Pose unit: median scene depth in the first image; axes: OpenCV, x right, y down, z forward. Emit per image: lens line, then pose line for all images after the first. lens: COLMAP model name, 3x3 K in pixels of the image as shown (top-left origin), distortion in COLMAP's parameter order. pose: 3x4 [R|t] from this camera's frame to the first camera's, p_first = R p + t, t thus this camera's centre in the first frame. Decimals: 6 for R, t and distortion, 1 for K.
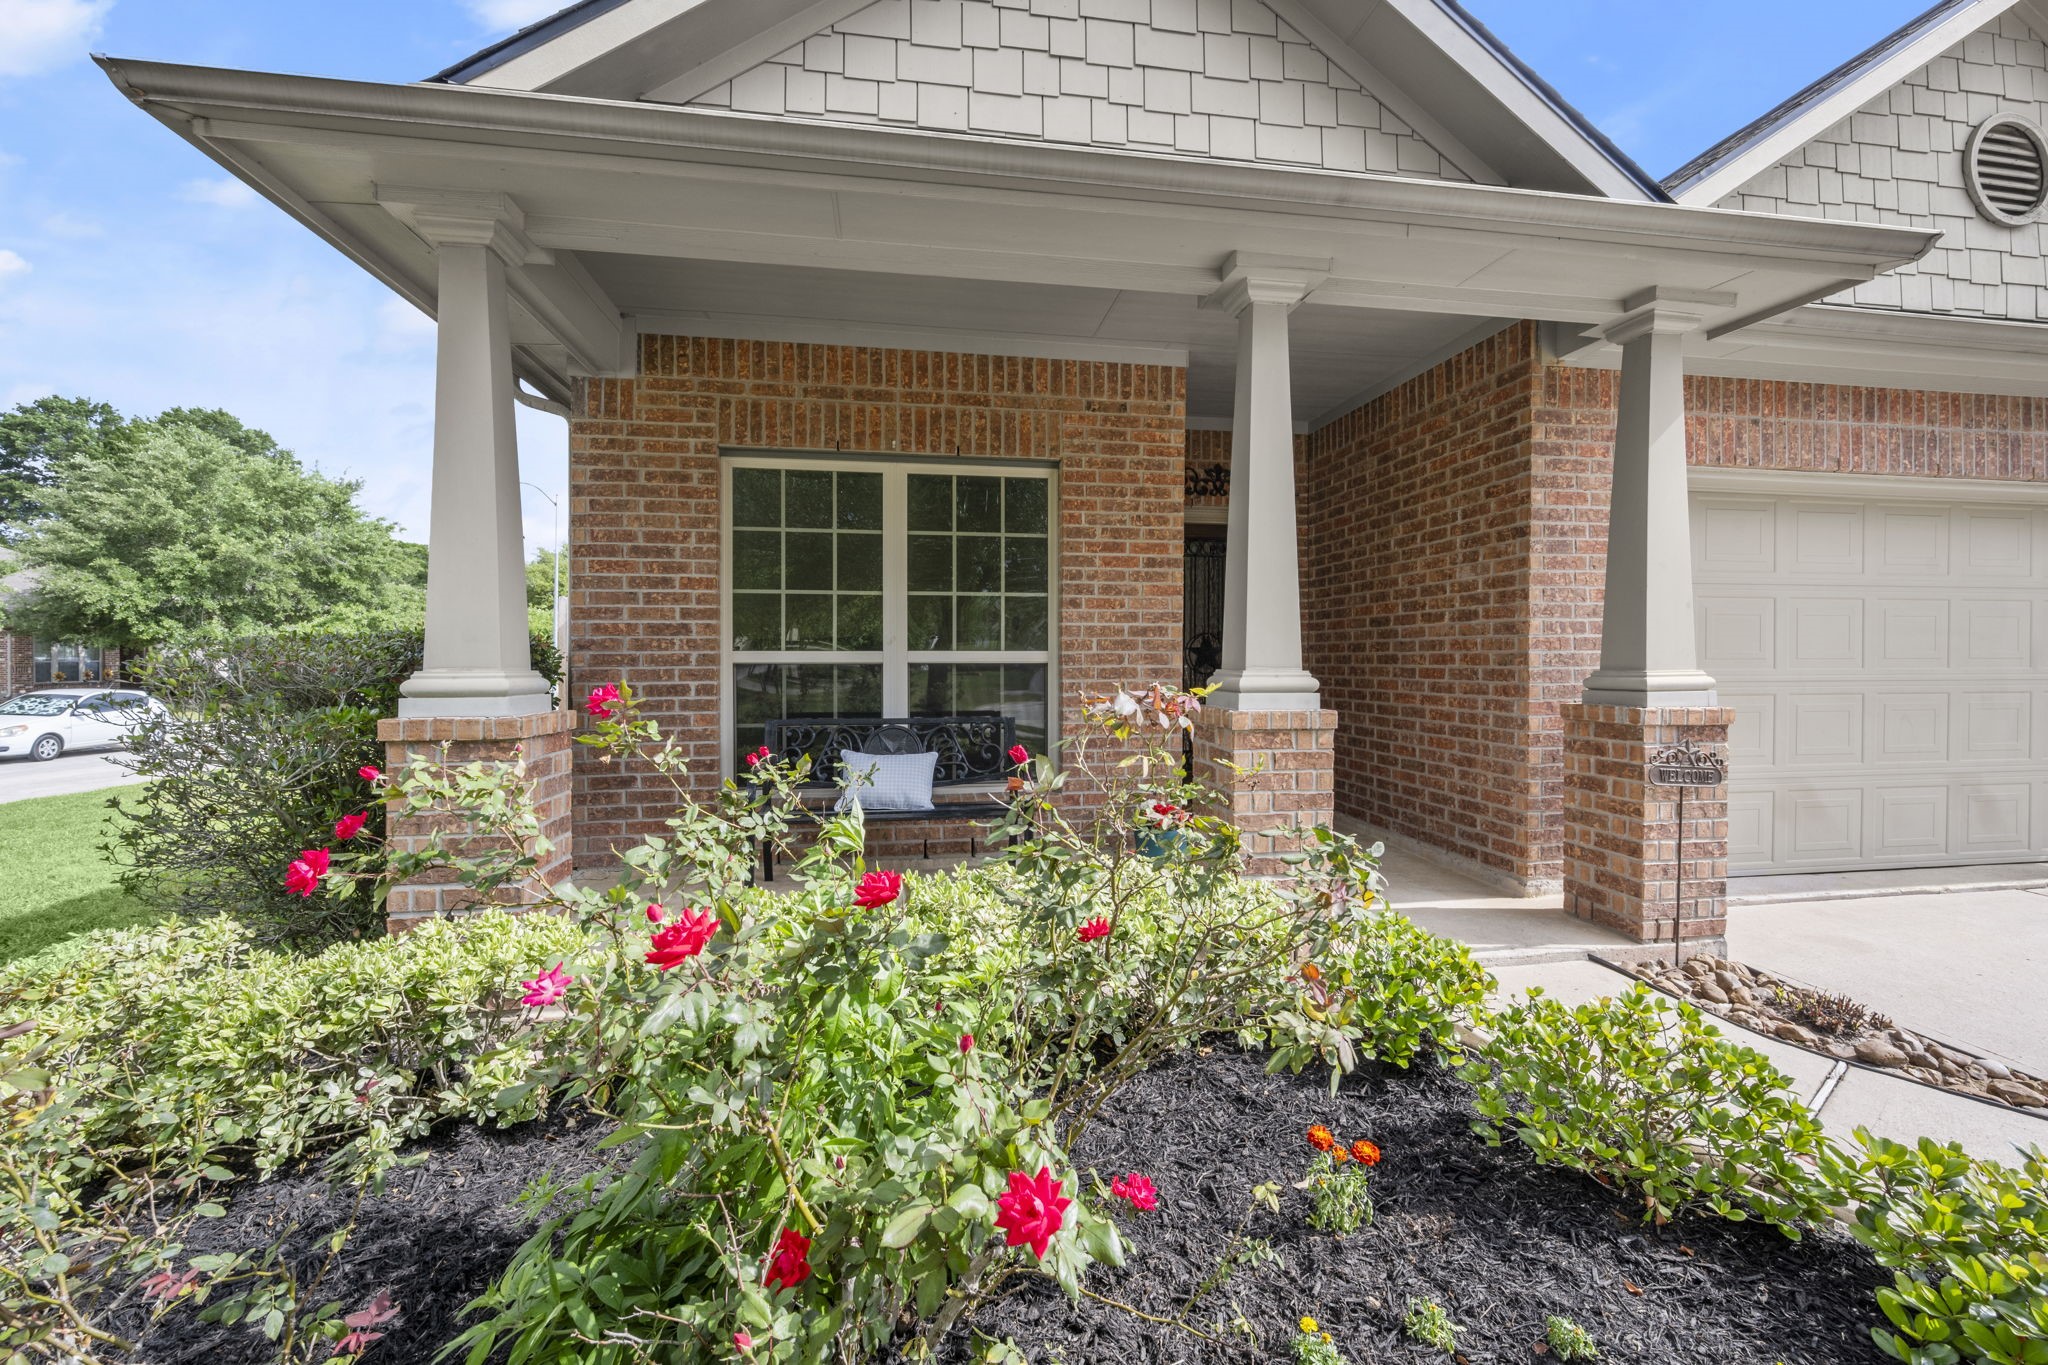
lens RADIAL K [[830.8, 0, 1025.6], [0, 830.8, 655.7], [0, 0, 1]] dist [0.001023, 0.000167]
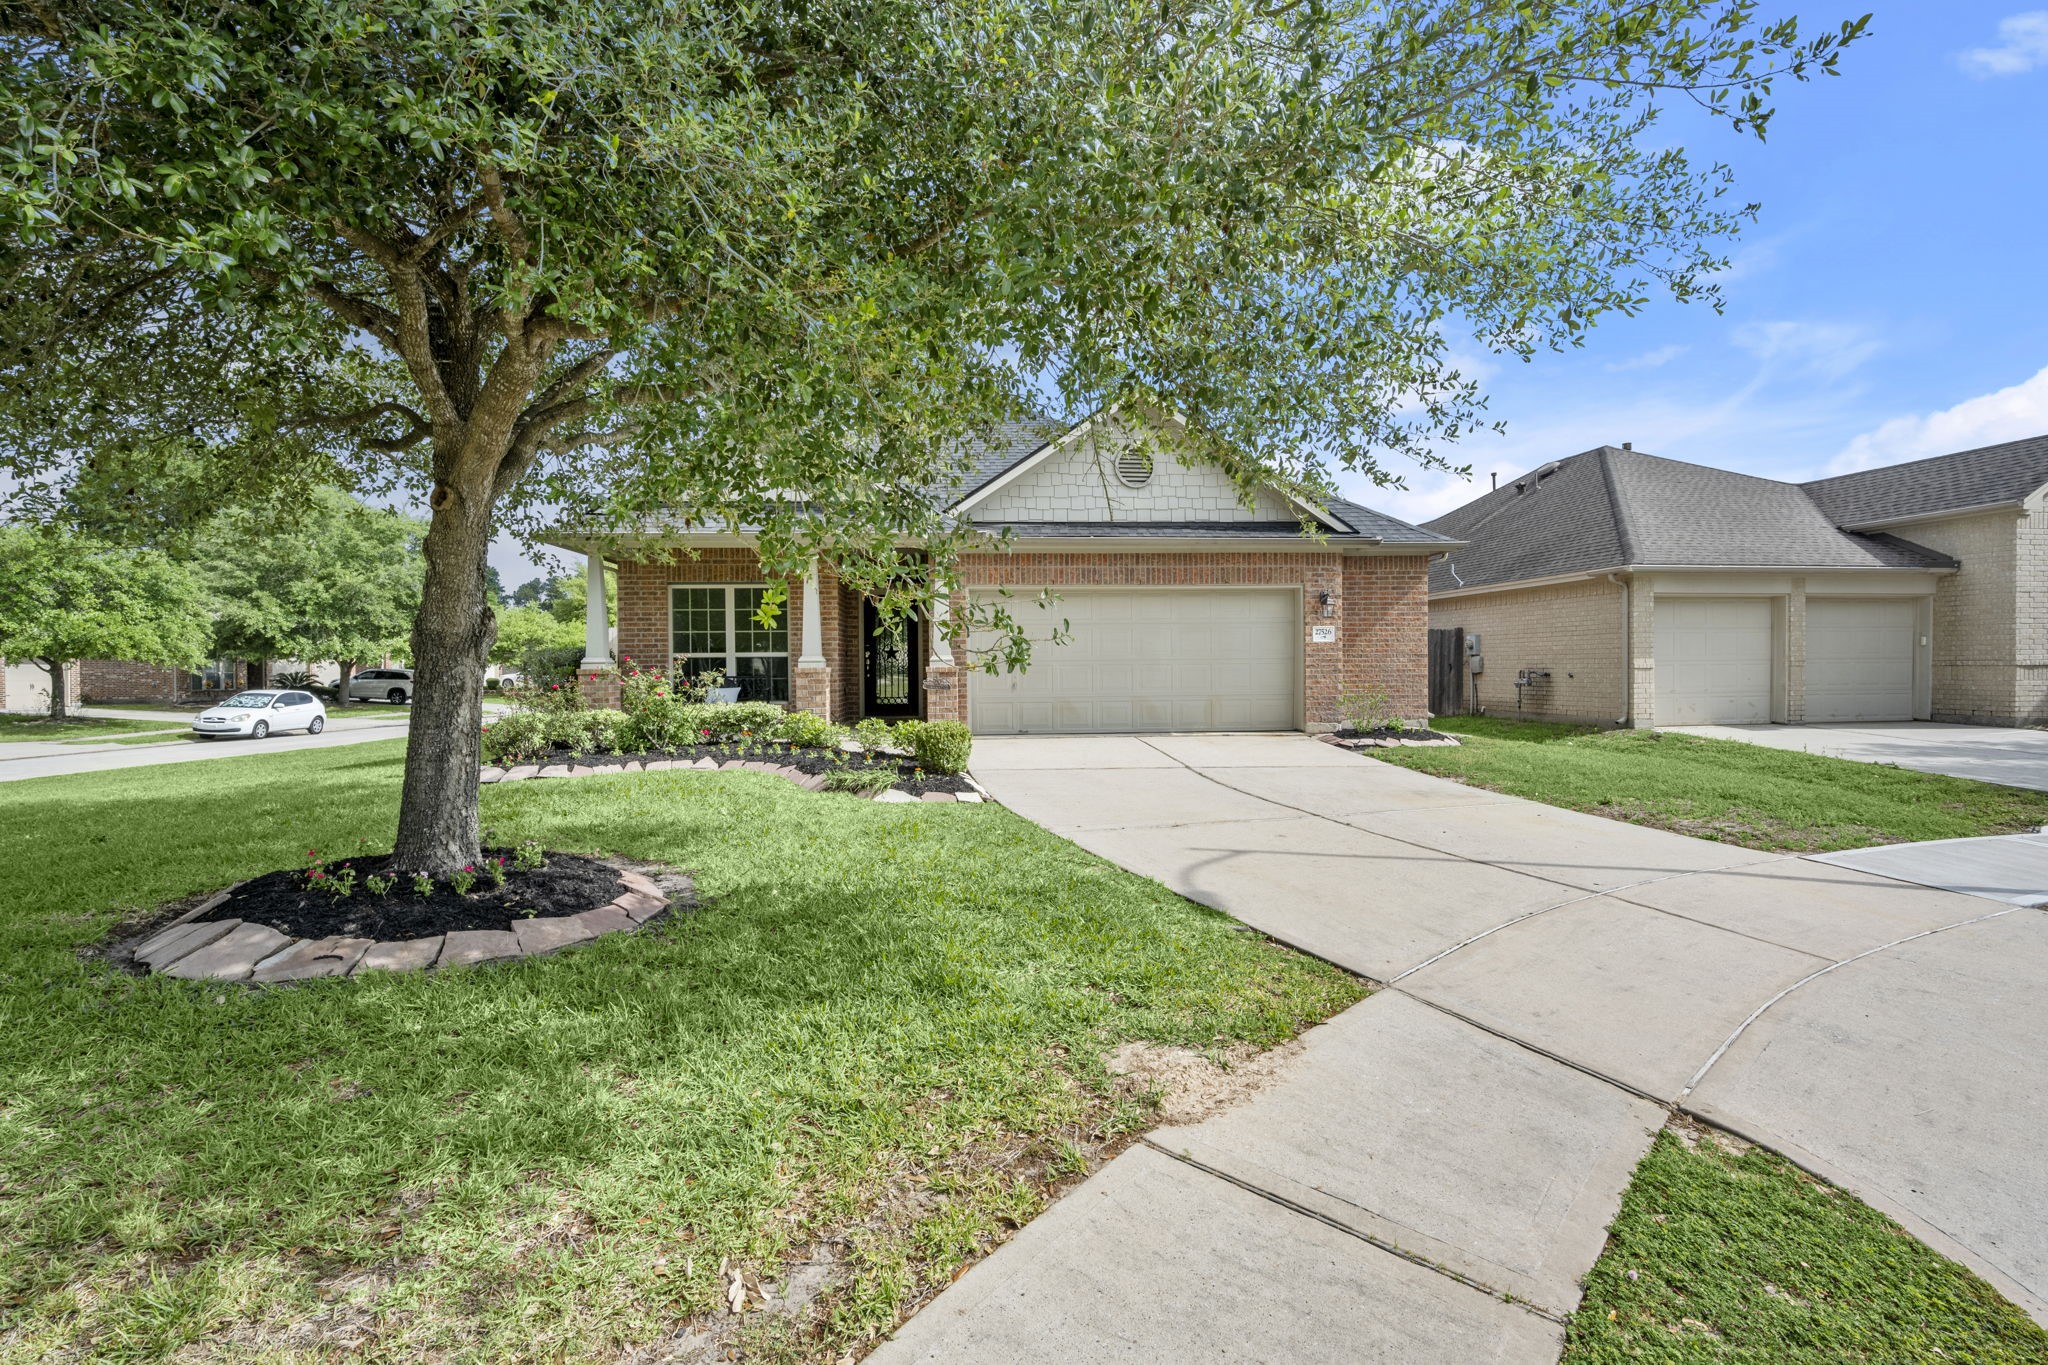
lens RADIAL K [[990.2, 0, 1024.0], [0, 990.2, 682.5], [0, 0, 1]] dist [0.000651, 0.000044]
pose [[0.995167, -0.009221, -0.097761, 1.113892], [0.011333, 0.999714, 0.021069, 0.031915], [0.097539, -0.022075, 0.994987, -2.136944]]
